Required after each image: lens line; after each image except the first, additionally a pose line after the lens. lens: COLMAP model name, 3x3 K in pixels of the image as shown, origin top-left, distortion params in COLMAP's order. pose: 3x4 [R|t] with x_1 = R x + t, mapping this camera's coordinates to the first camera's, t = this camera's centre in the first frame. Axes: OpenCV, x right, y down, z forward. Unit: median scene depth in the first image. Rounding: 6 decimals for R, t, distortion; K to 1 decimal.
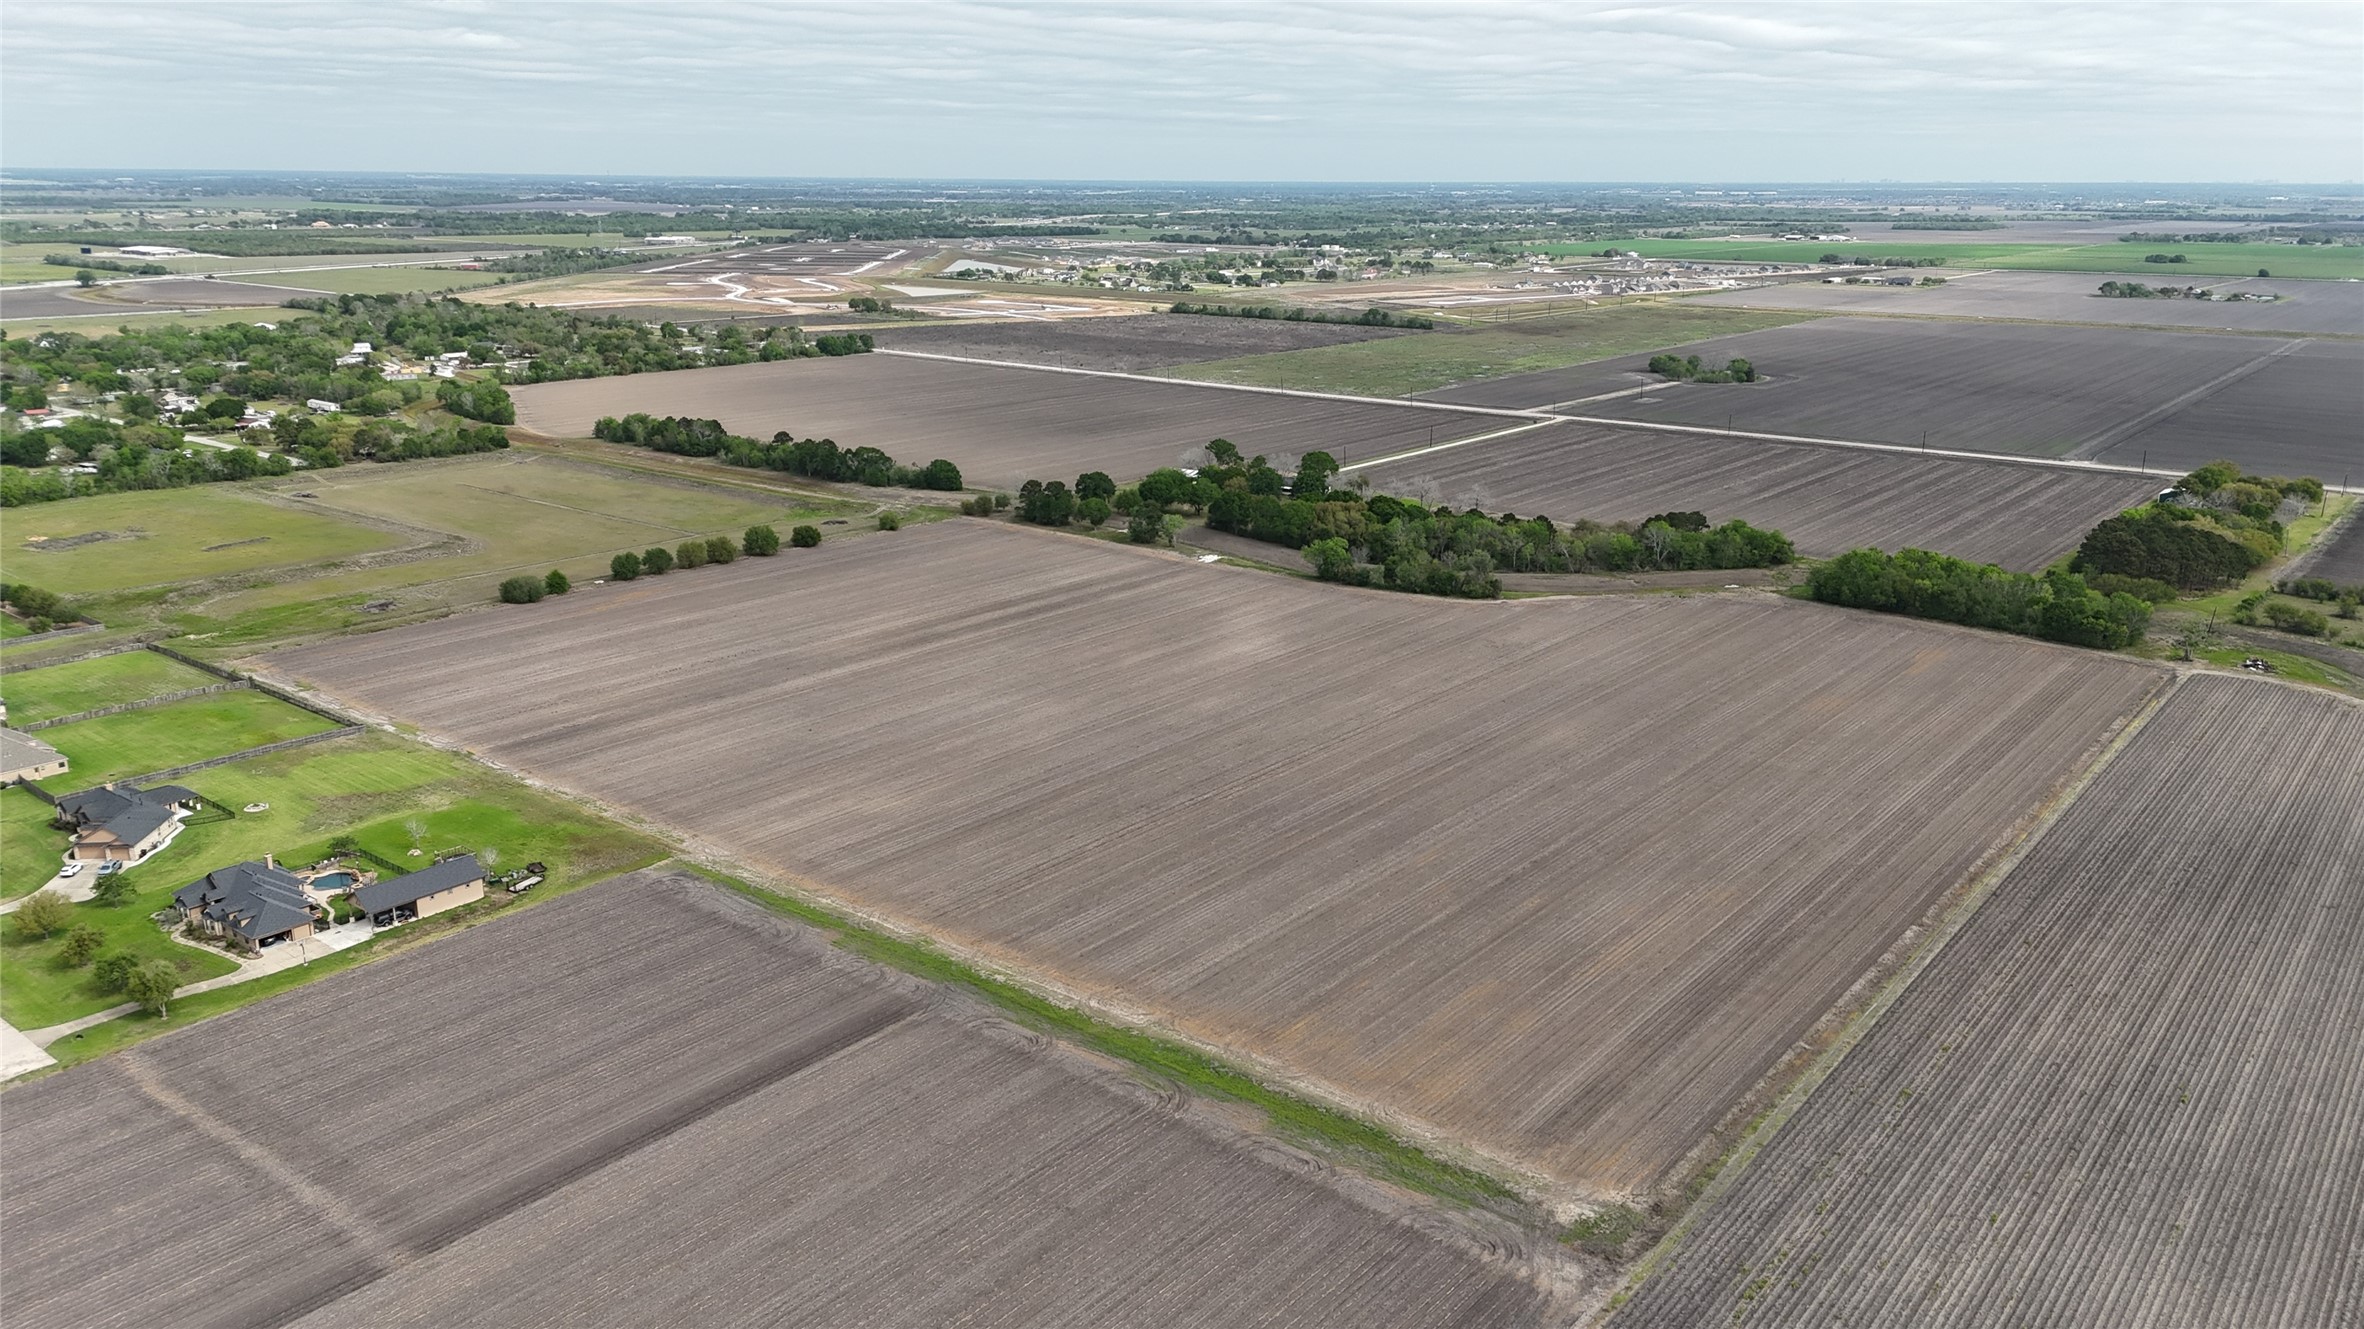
lens RADIAL K [[1733.0, 0, 1181.1], [0, 1733.0, 659.9], [0, 0, 1]] dist [0.082788, -0.080692]
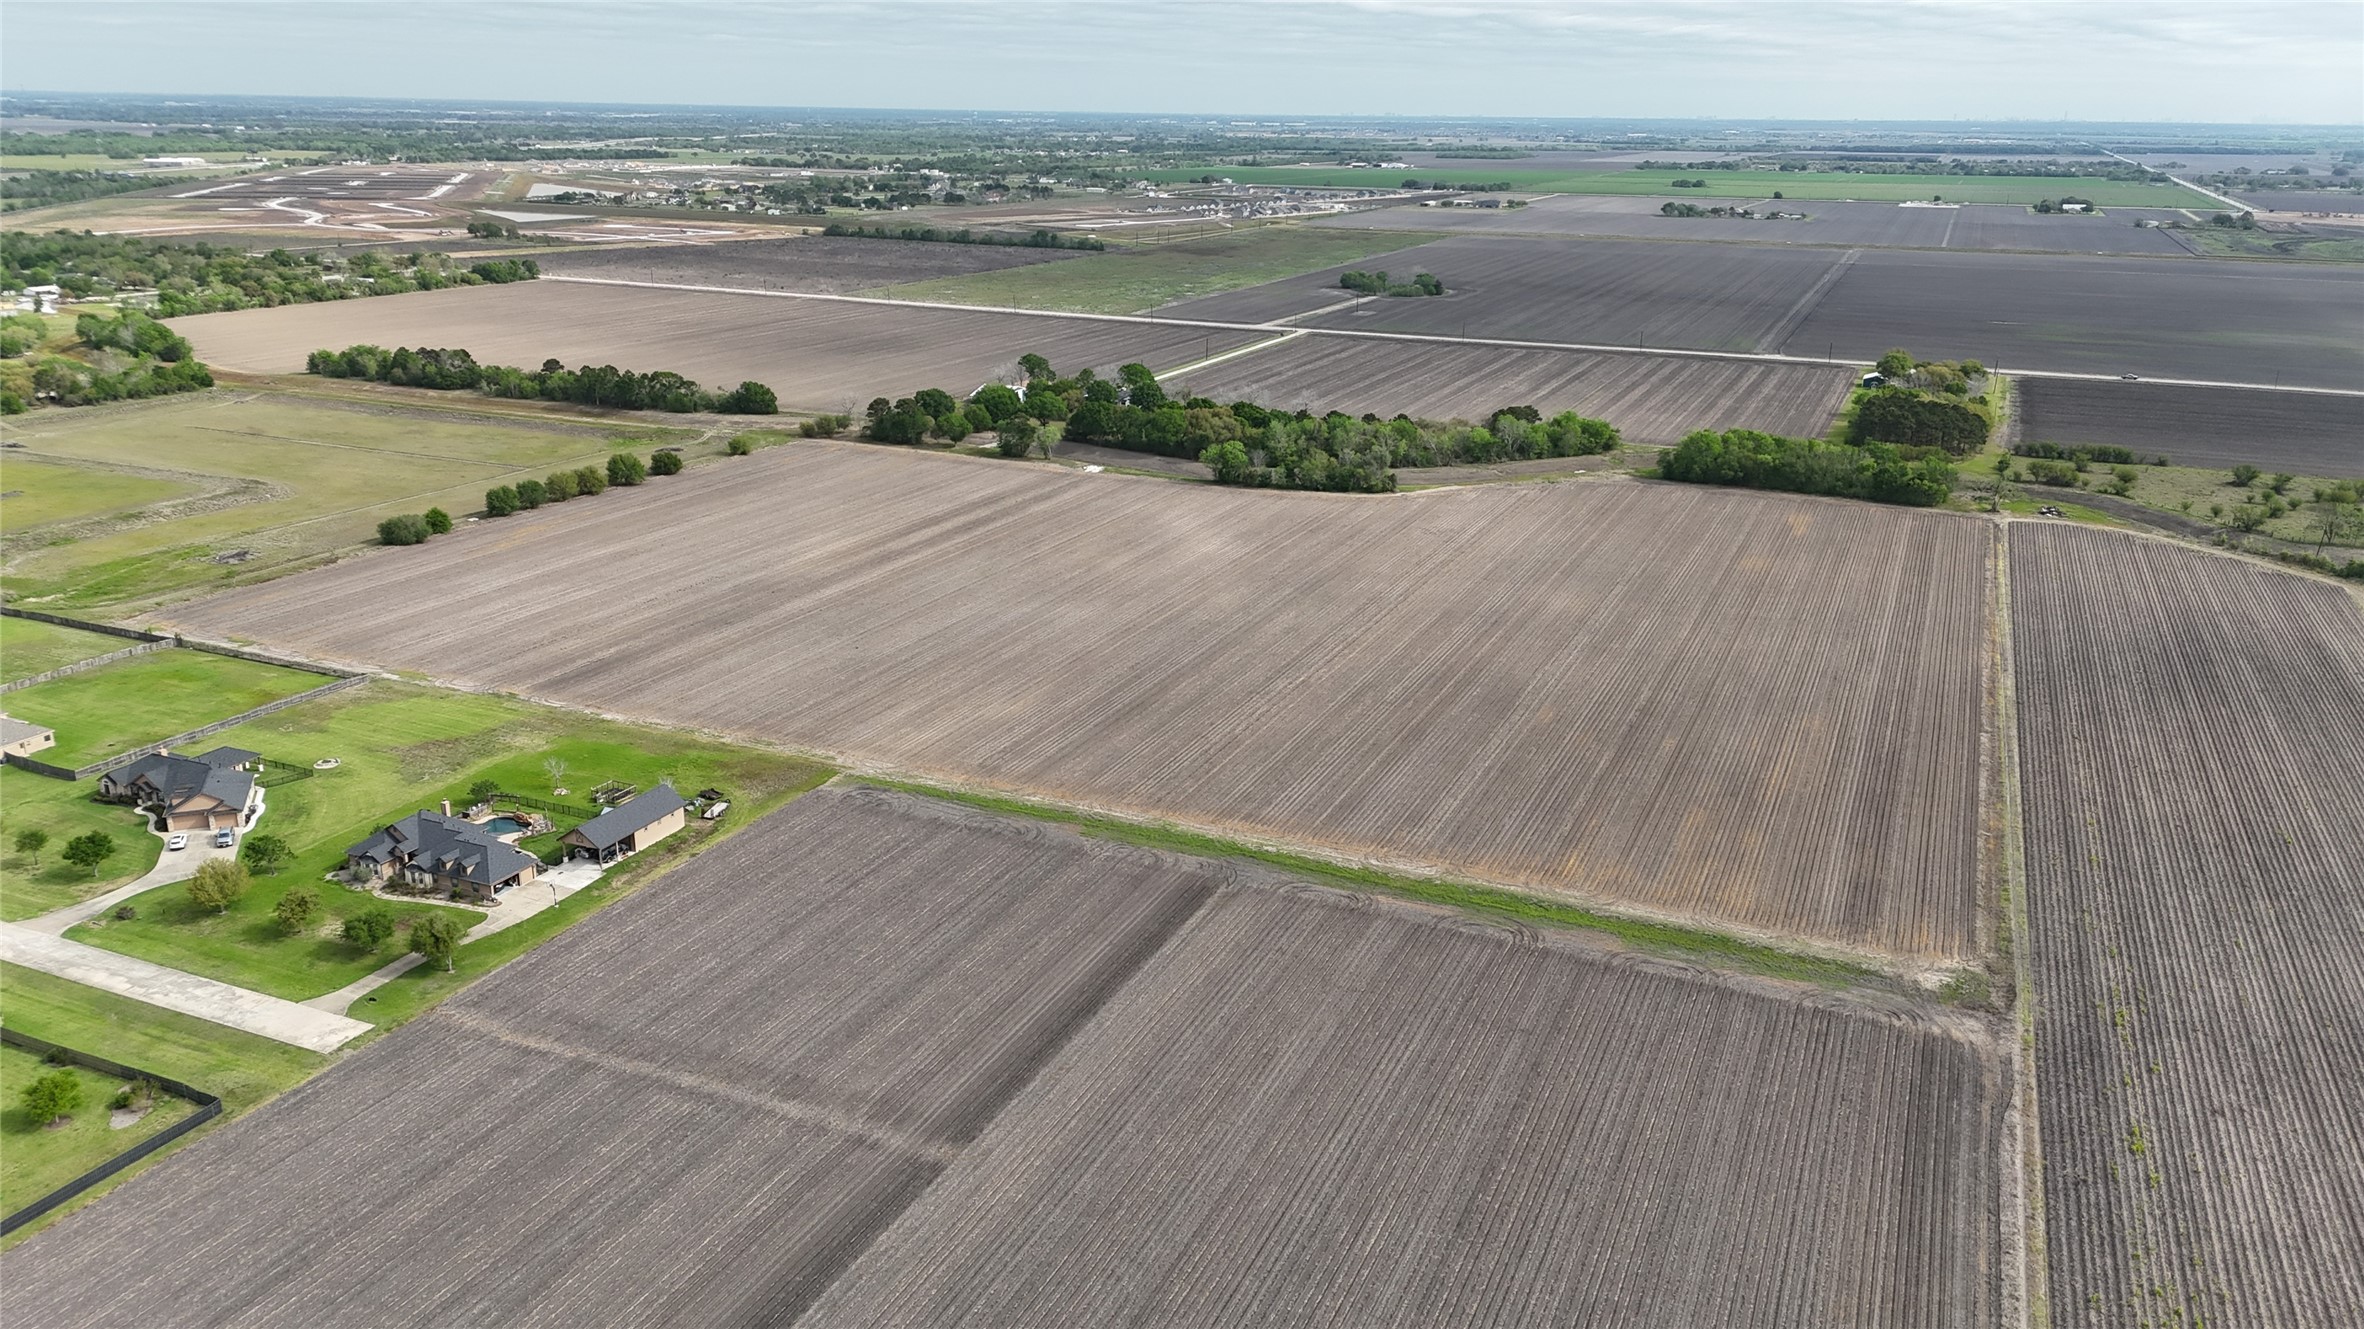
lens RADIAL K [[1733.0, 0, 1181.1], [0, 1733.0, 659.9], [0, 0, 1]] dist [0.082788, -0.080692]
pose [[0.966608, -0.071117, 0.246193, -0.260147], [0.061842, 0.997061, 0.045210, 0.013543], [-0.248685, -0.028476, 0.968166, 0.012013]]
